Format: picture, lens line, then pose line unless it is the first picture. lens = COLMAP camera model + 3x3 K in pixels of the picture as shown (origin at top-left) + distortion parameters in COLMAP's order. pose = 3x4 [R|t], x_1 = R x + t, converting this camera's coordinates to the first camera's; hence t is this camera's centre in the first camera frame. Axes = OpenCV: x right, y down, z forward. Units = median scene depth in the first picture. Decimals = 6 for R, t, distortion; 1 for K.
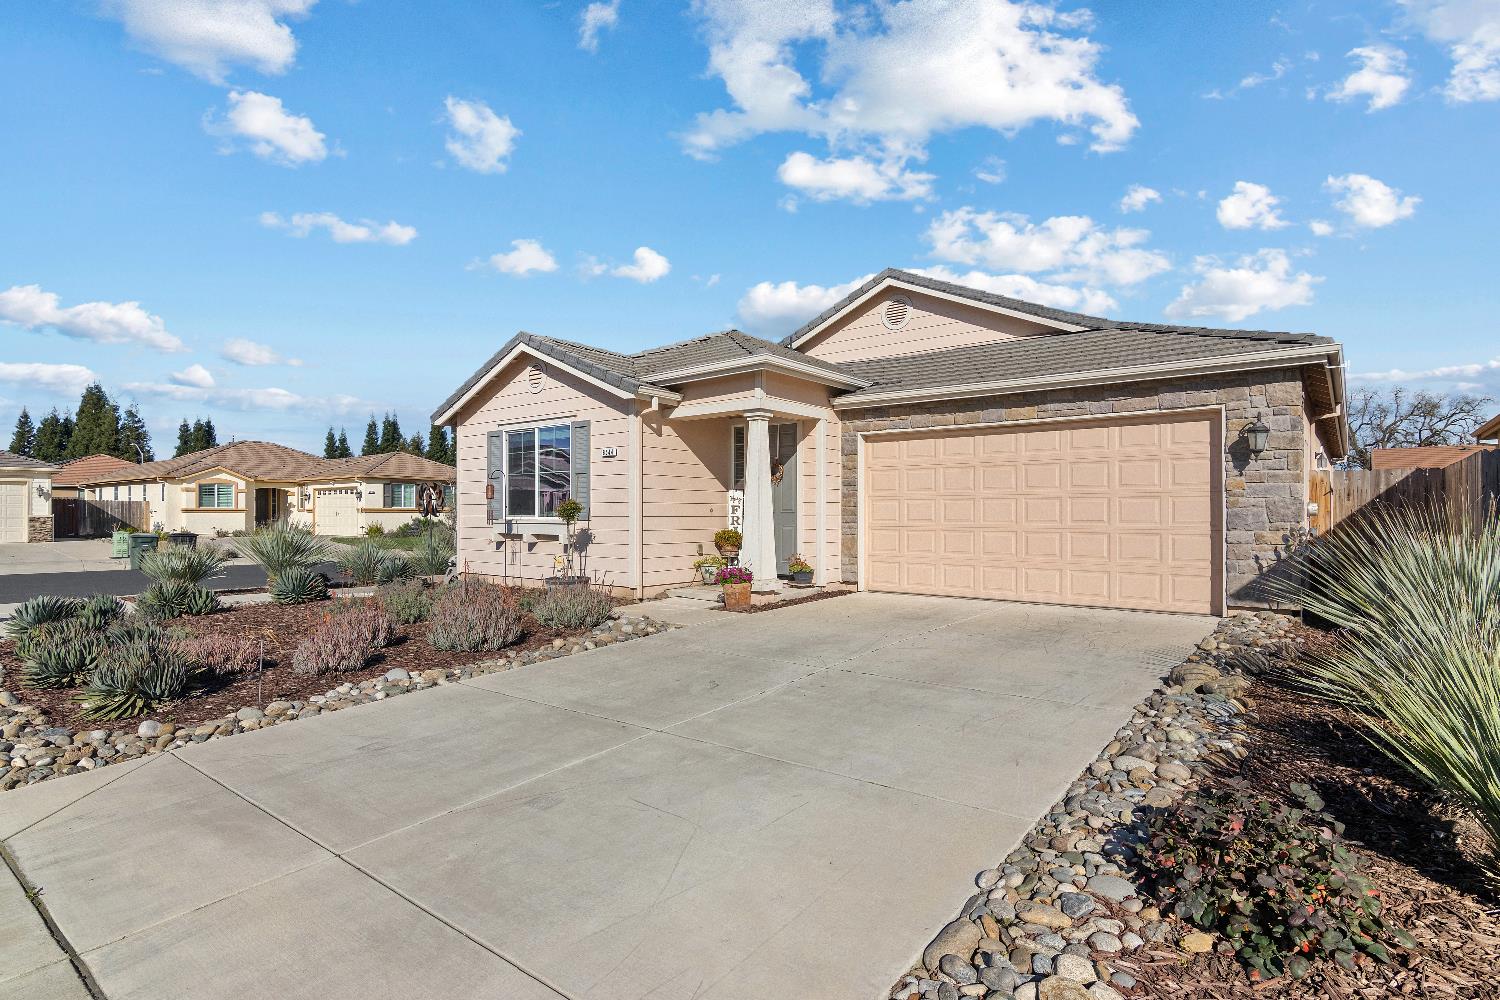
lens RADIAL K [[767.1, 0, 743.9], [0, 767.1, 508.7], [0, 0, 1]] dist [0.001941, 0.002398]
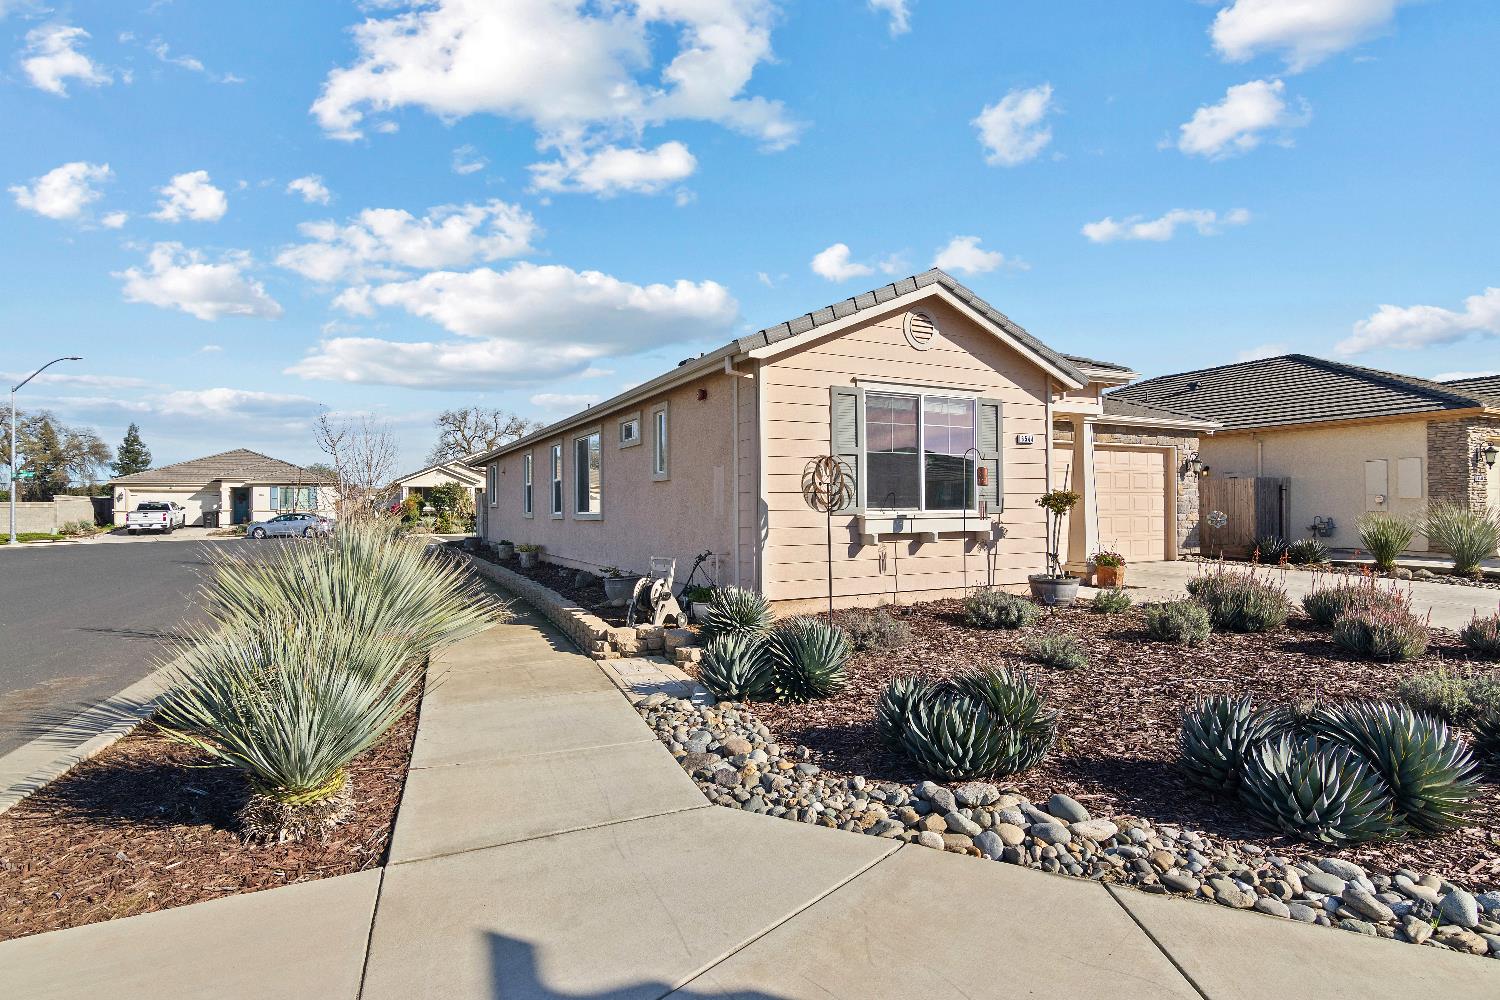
lens RADIAL K [[767.1, 0, 750.5], [0, 767.1, 504.8], [0, 0, 1]] dist [0.001941, 0.002398]
pose [[0.420623, 0.003590, 0.907228, -1.054417], [-0.000686, 0.999993, -0.003639, 0.009006], [-0.907235, 0.000908, 0.420623, 0.835915]]
